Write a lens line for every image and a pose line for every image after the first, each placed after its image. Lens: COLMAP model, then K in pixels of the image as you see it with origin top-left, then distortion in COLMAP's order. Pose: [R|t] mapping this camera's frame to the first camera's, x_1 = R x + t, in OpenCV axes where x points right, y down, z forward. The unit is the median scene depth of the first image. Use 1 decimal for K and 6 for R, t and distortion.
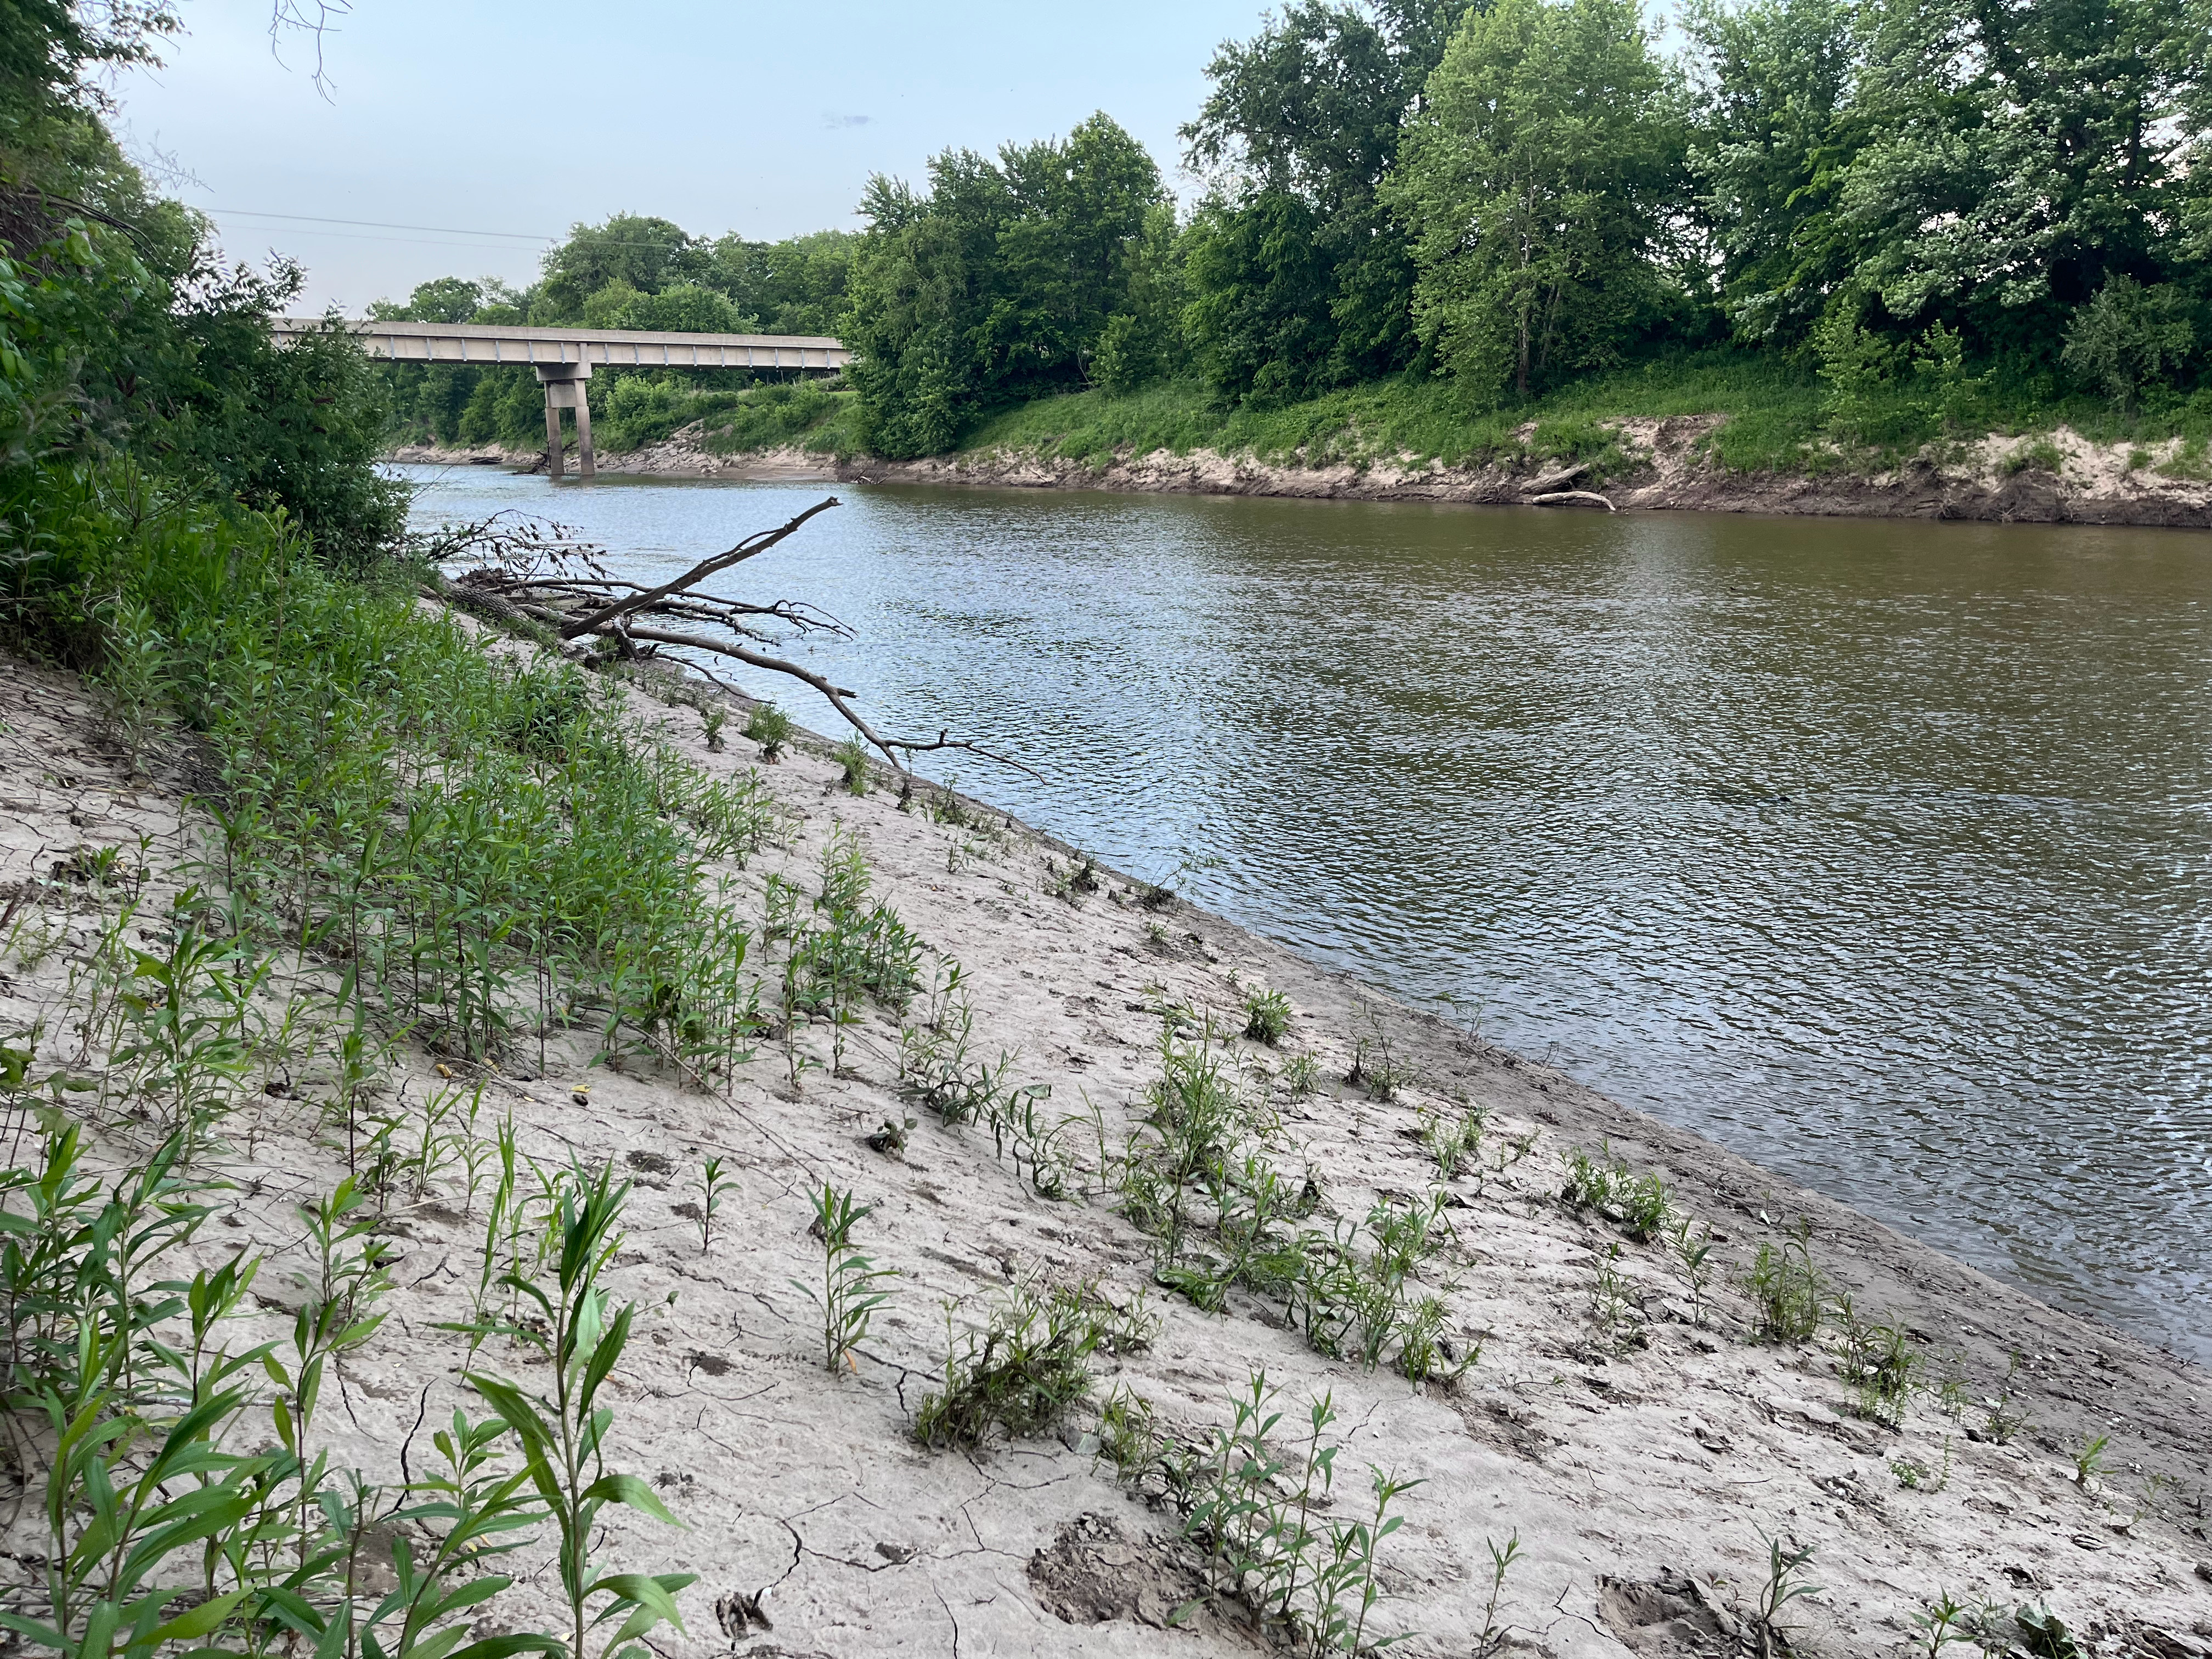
lens RADIAL K [[1844.7, 0, 1106.0], [0, 1844.7, 829.5], [0, 0, 1]] dist [0.037647, -0.005433]
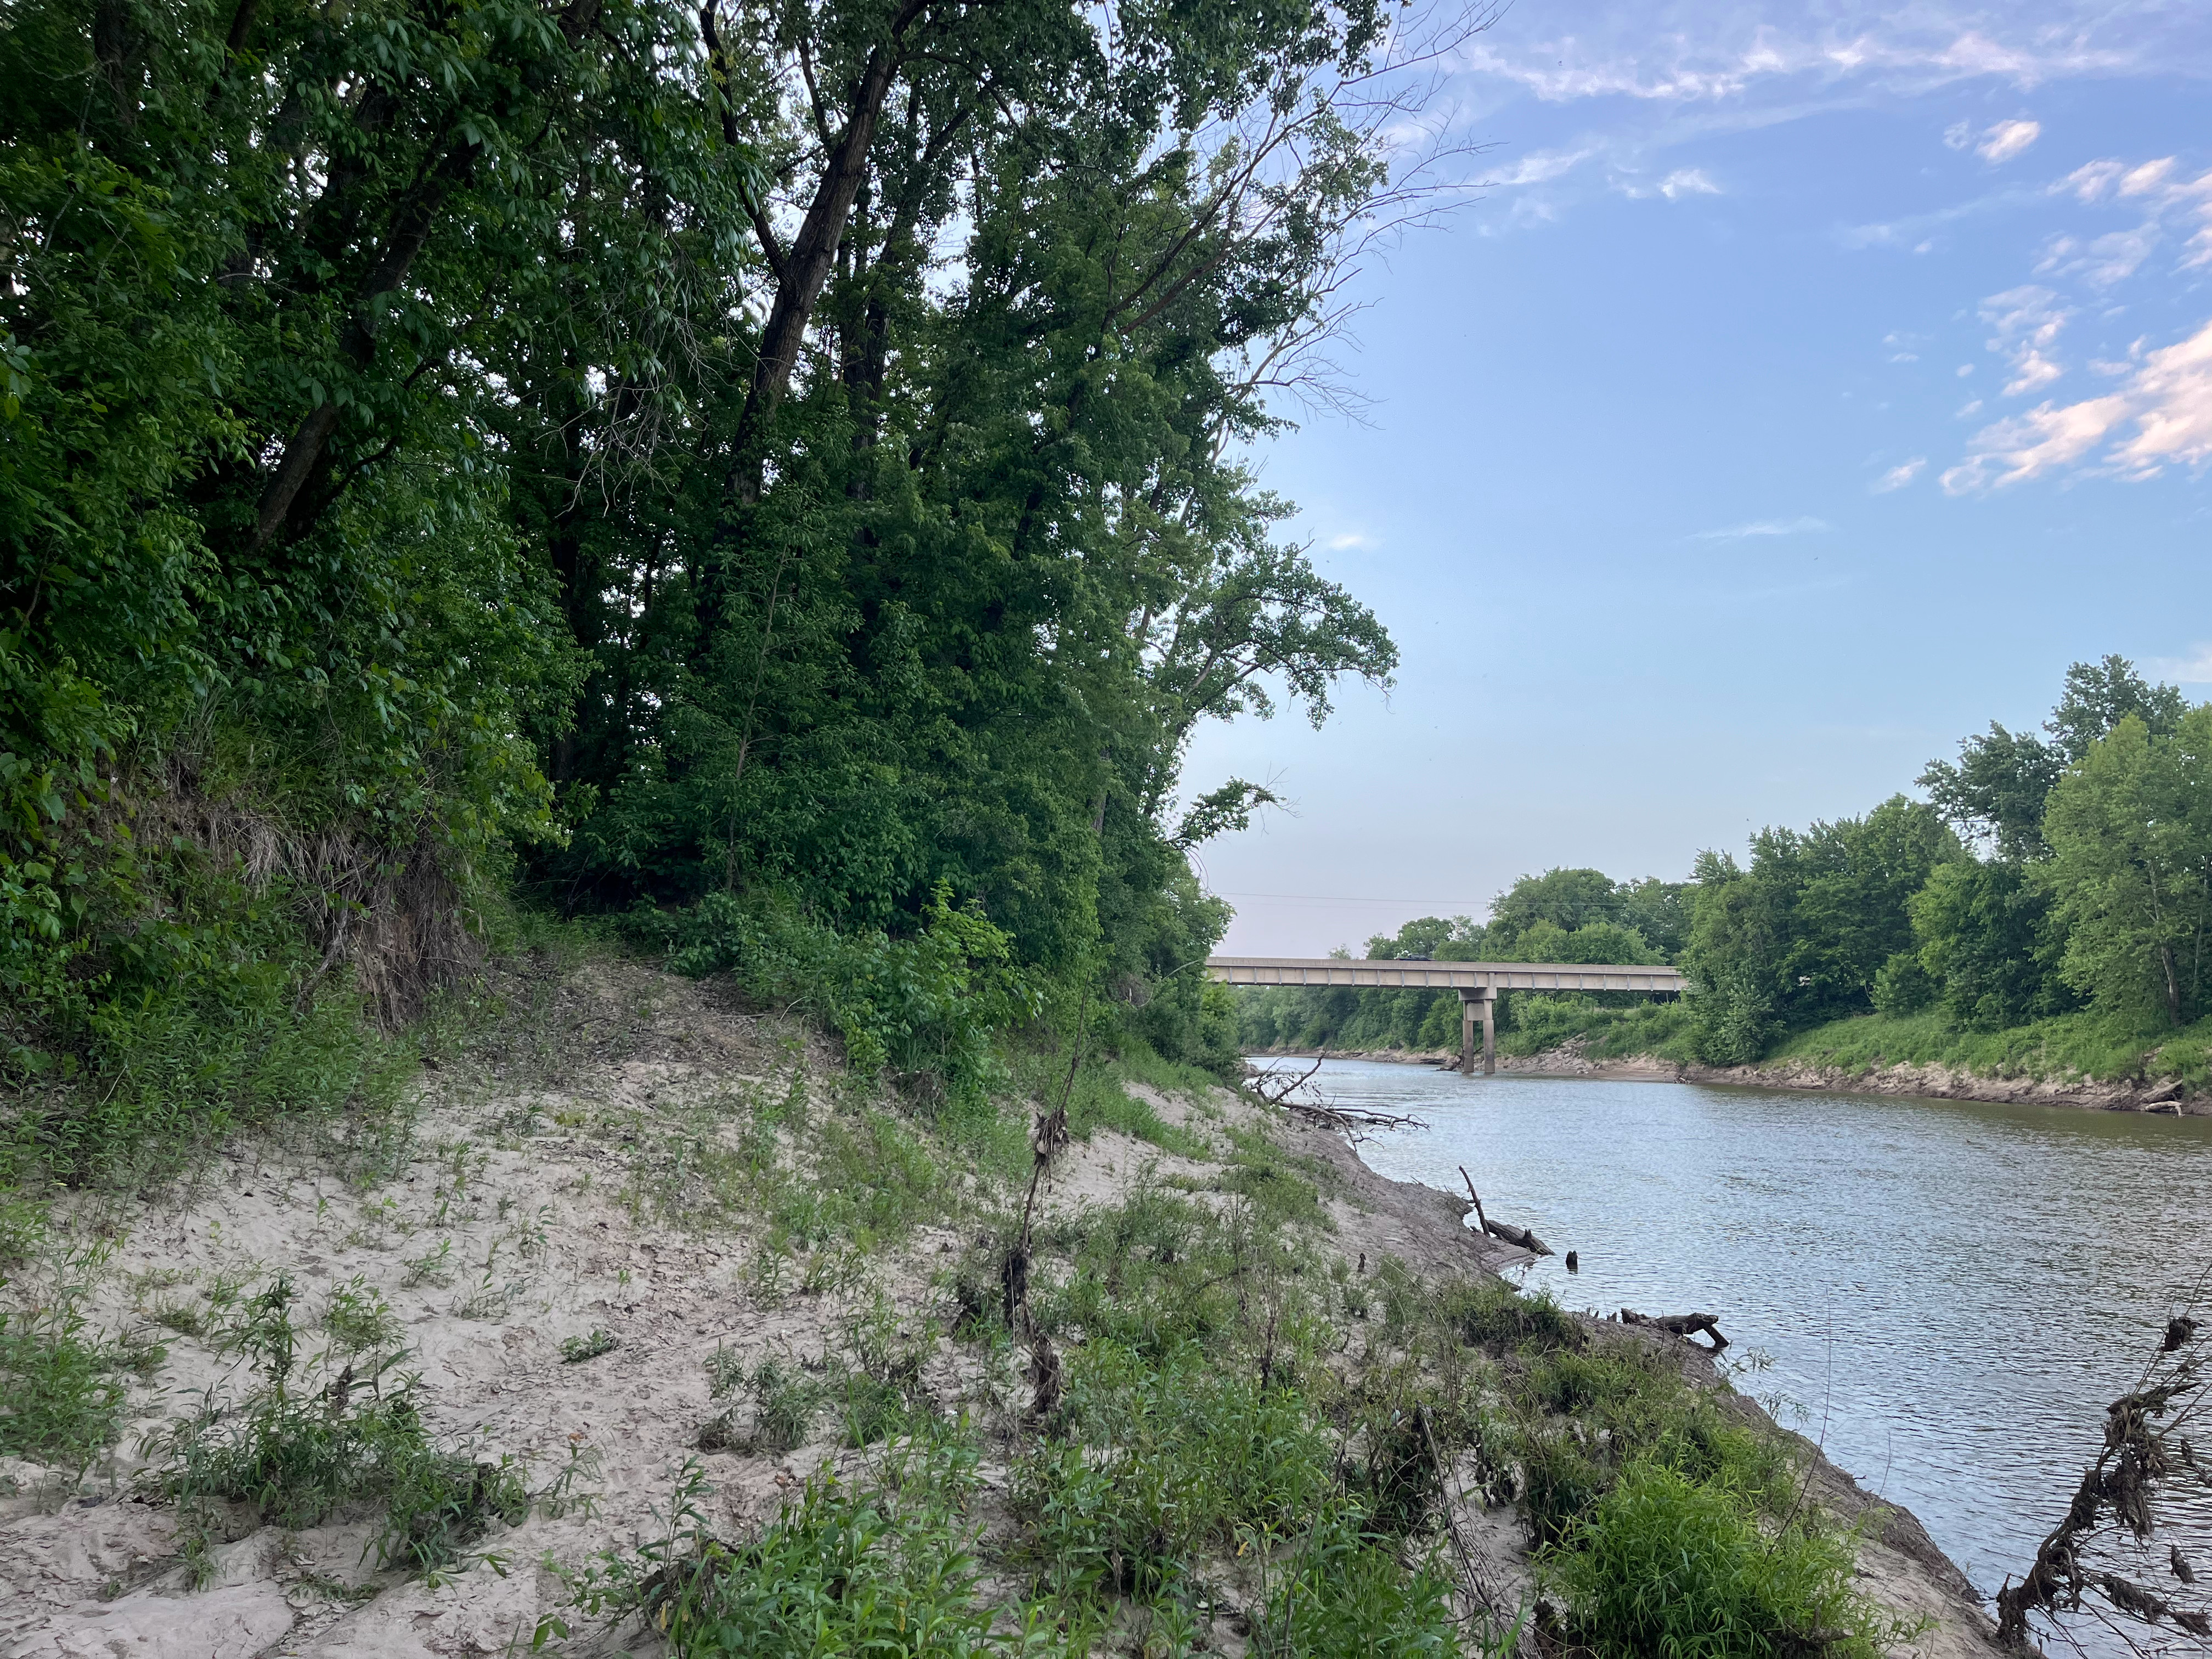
lens RADIAL K [[1844.7, 0, 1106.0], [0, 1844.7, 829.5], [0, 0, 1]] dist [0.037647, -0.005433]
pose [[0.864039, -0.037924, -0.501995, 0.163046], [-0.124800, 0.949897, -0.286568, 0.056060], [0.487711, 0.310255, 0.816014, -0.260485]]
